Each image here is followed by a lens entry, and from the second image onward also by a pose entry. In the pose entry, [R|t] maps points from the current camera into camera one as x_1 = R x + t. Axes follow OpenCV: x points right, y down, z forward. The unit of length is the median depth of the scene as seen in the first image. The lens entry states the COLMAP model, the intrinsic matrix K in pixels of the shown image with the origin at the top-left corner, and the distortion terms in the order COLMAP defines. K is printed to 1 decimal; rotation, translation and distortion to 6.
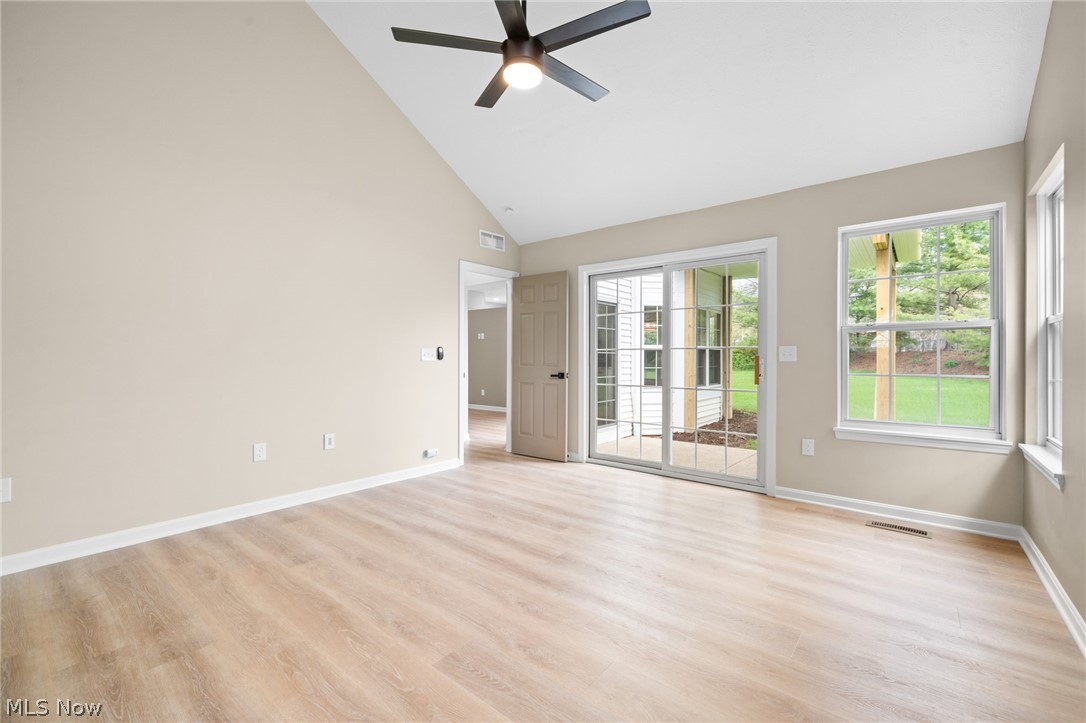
lens RADIAL K [[462.7, 0, 548.0], [0, 462.7, 354.4], [0, 0, 1]] dist [-0.000502, -0.000380]
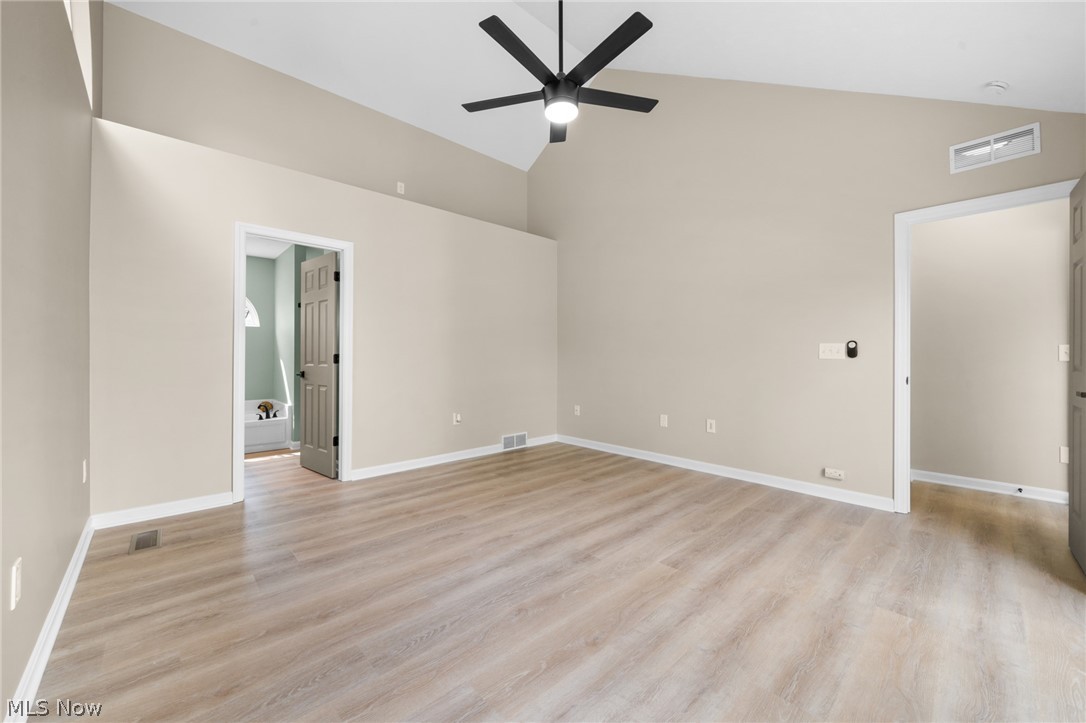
lens RADIAL K [[417.7, 0, 540.2], [0, 417.7, 362.9], [0, 0, 1]] dist [-0.004036, -0.000084]
pose [[-0.147128, 0.015536, -0.988995, 0.802340], [0.004392, 0.999877, 0.015054, 0.009790], [0.989108, -0.002129, -0.147178, 0.899336]]
